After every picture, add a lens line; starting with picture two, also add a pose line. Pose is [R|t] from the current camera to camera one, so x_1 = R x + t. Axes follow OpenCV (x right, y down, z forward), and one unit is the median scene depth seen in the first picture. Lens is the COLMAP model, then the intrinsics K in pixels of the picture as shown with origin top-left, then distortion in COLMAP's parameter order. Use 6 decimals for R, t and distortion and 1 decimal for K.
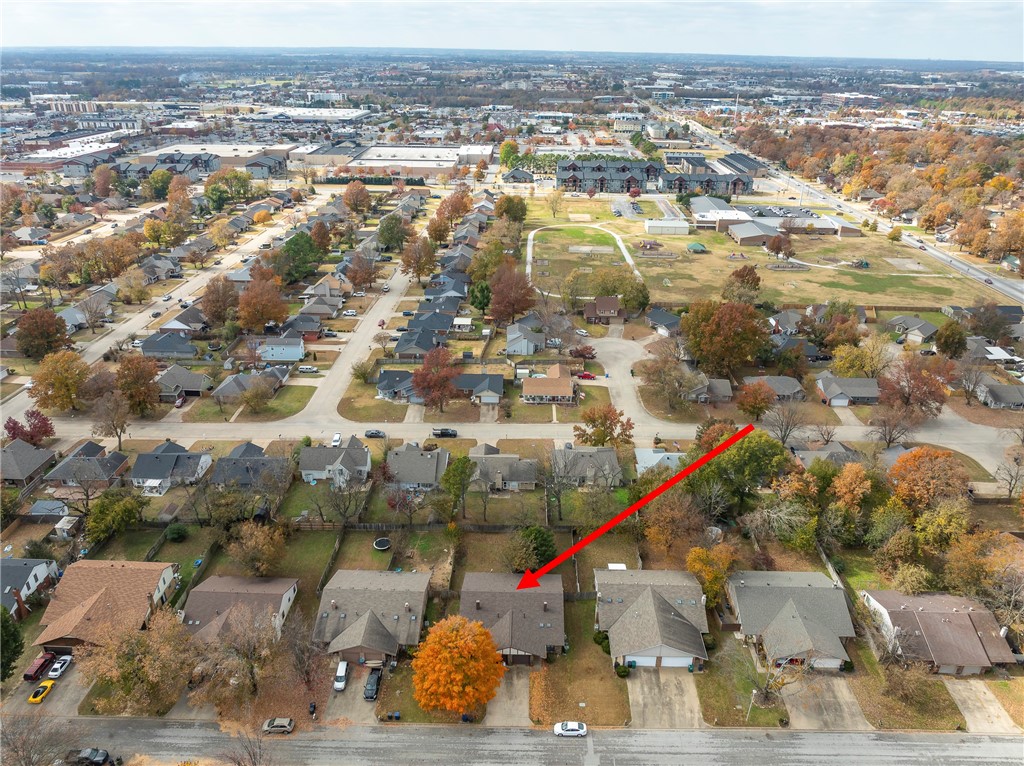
lens RADIAL K [[724.9, 0, 517.2], [0, 724.9, 384.1], [0, 0, 1]] dist [-0.026388, 0.009760]
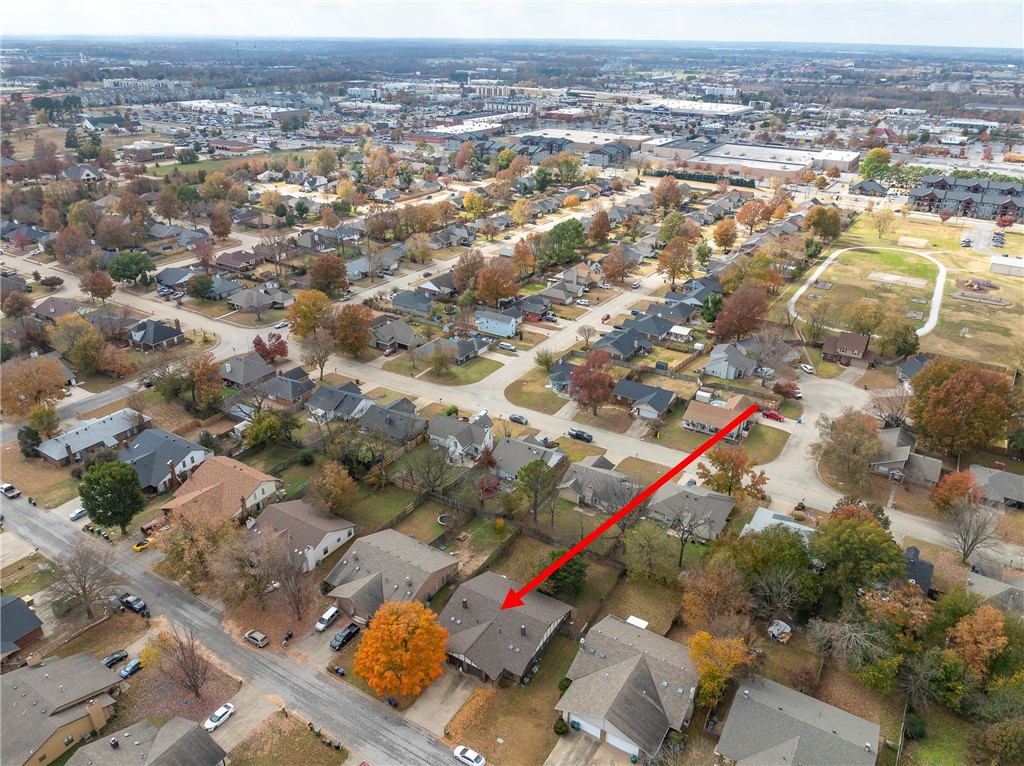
lens RADIAL K [[724.9, 0, 517.2], [0, 724.9, 384.1], [0, 0, 1]] dist [-0.026388, 0.009760]
pose [[0.862184, 0.218147, -0.457220, 0.195042], [-0.215105, 0.974779, 0.059457, -0.029914], [0.458659, 0.047087, 0.887364, 0.071062]]
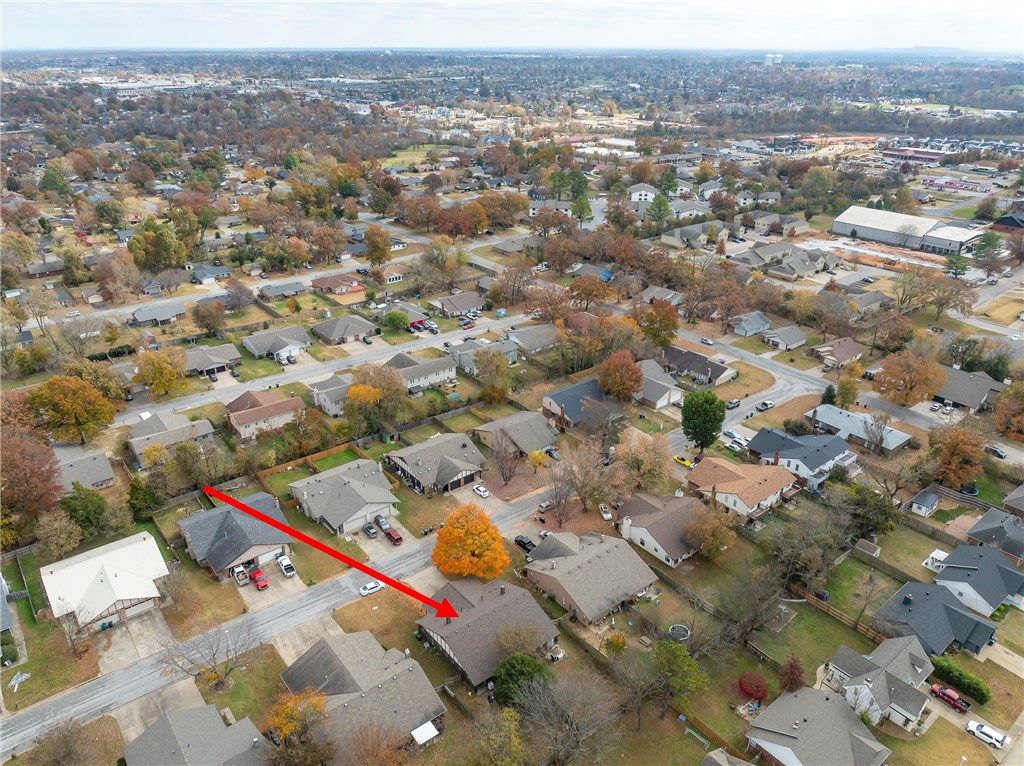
lens RADIAL K [[724.9, 0, 517.2], [0, 724.9, 384.1], [0, 0, 1]] dist [-0.026388, 0.009760]
pose [[-0.767218, 0.258046, -0.587188, 0.228273], [-0.281437, 0.687211, 0.669727, -0.294060], [0.576342, 0.679083, -0.454617, 0.635024]]
